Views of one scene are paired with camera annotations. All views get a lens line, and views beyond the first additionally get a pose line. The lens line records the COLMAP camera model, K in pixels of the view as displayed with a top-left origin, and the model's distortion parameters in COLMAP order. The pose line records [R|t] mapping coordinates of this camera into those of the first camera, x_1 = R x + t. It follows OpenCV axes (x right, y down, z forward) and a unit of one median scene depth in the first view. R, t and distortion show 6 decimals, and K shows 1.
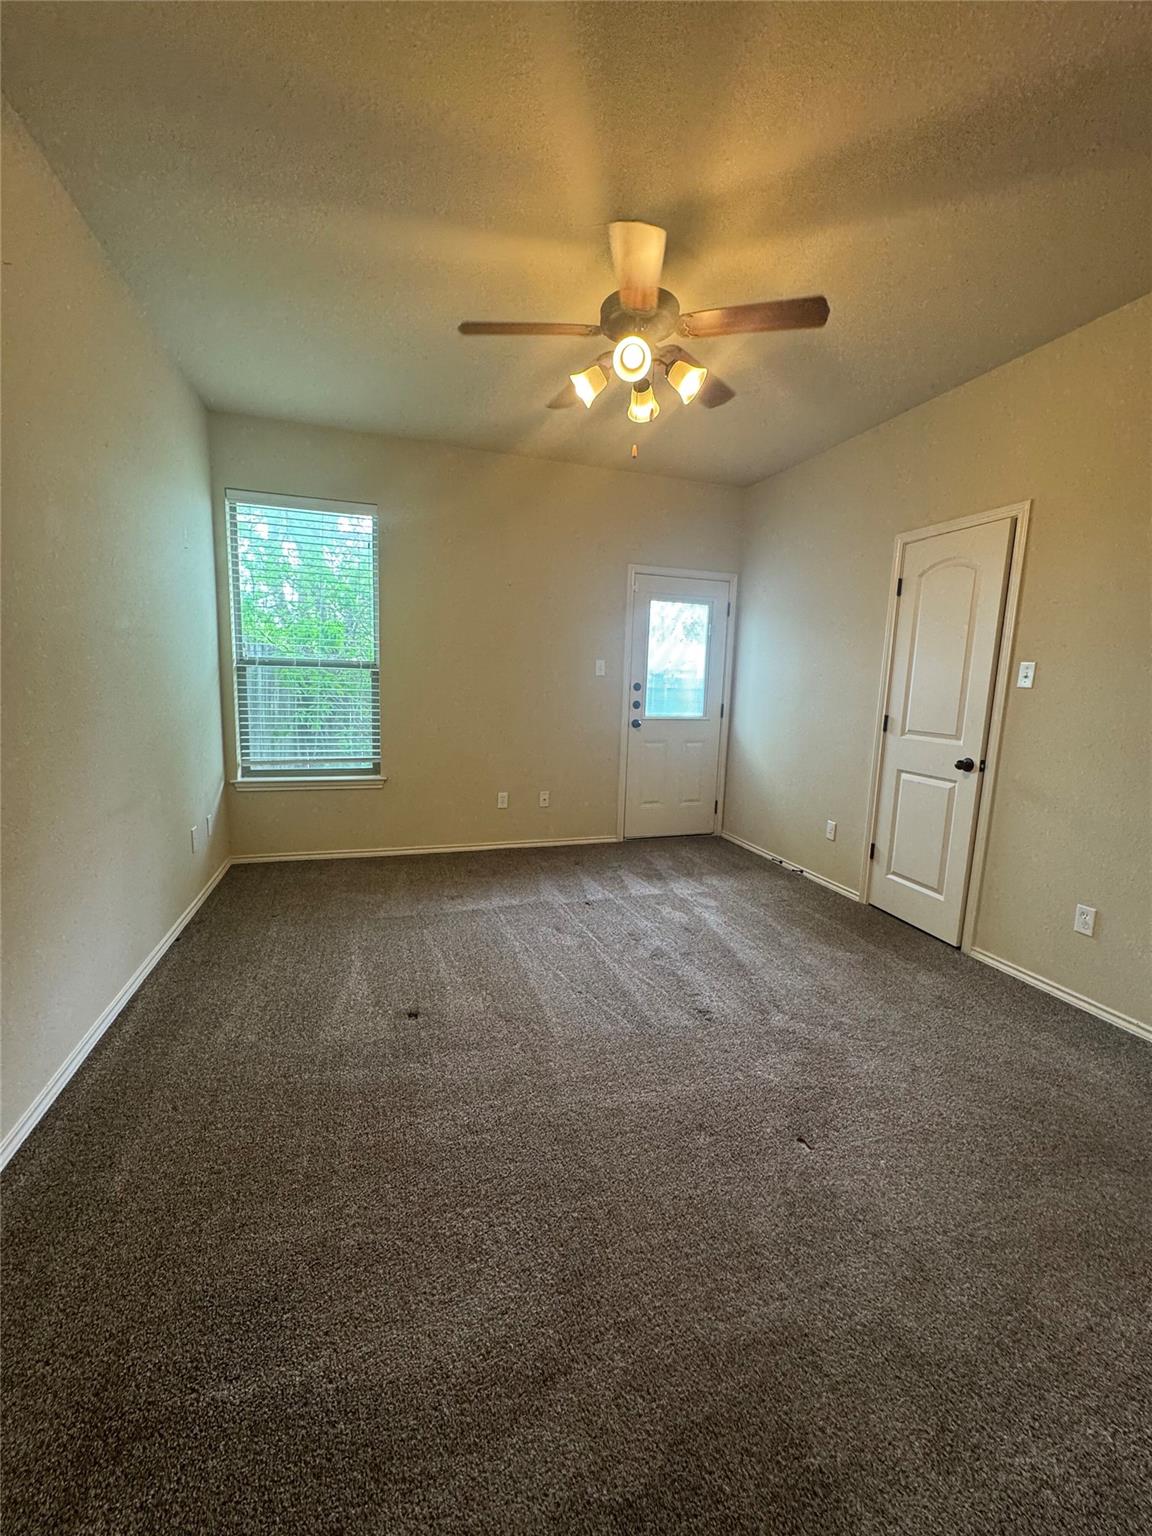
lens RADIAL K [[614.2, 0, 574.7], [0, 614.2, 766.7], [0, 0, 1]] dist [-0.006905, 0.001320]
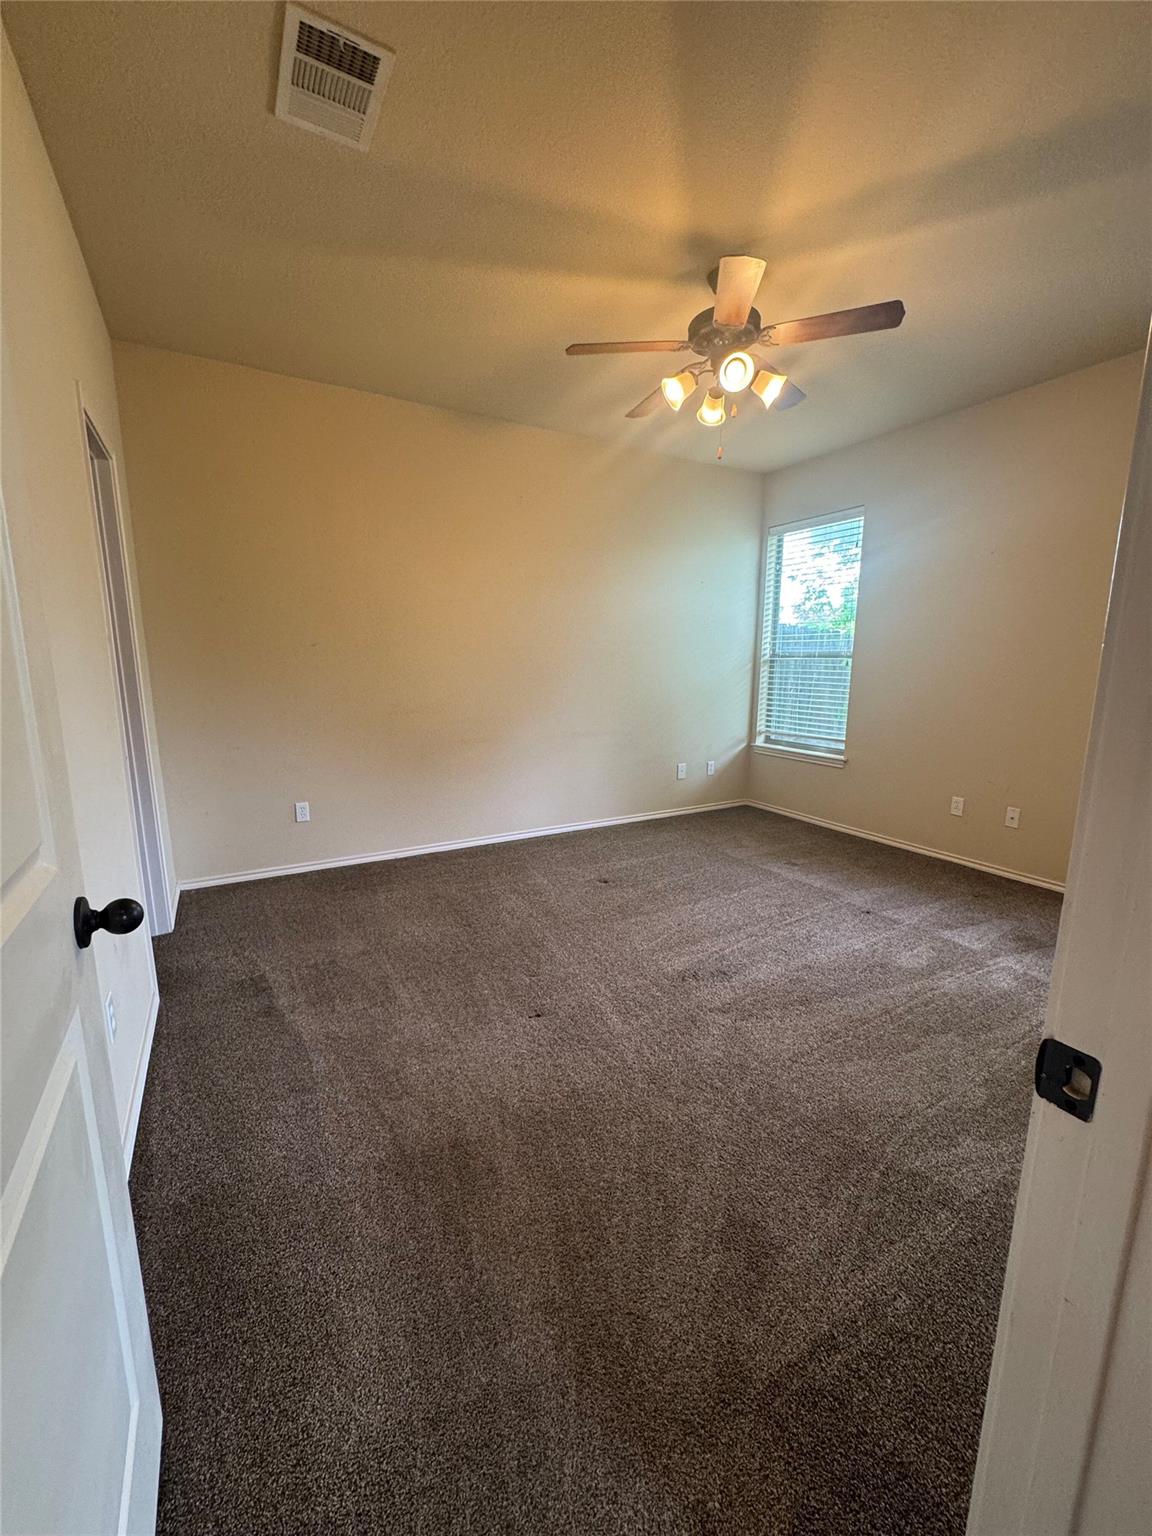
lens RADIAL K [[614.2, 0, 575.1], [0, 614.2, 772.5], [0, 0, 1]] dist [-0.006905, 0.001320]
pose [[0.198566, 0.148677, -0.968745, 0.715531], [-0.136924, 0.982942, 0.122790, -0.028849], [0.970476, 0.108262, 0.215536, 0.338094]]
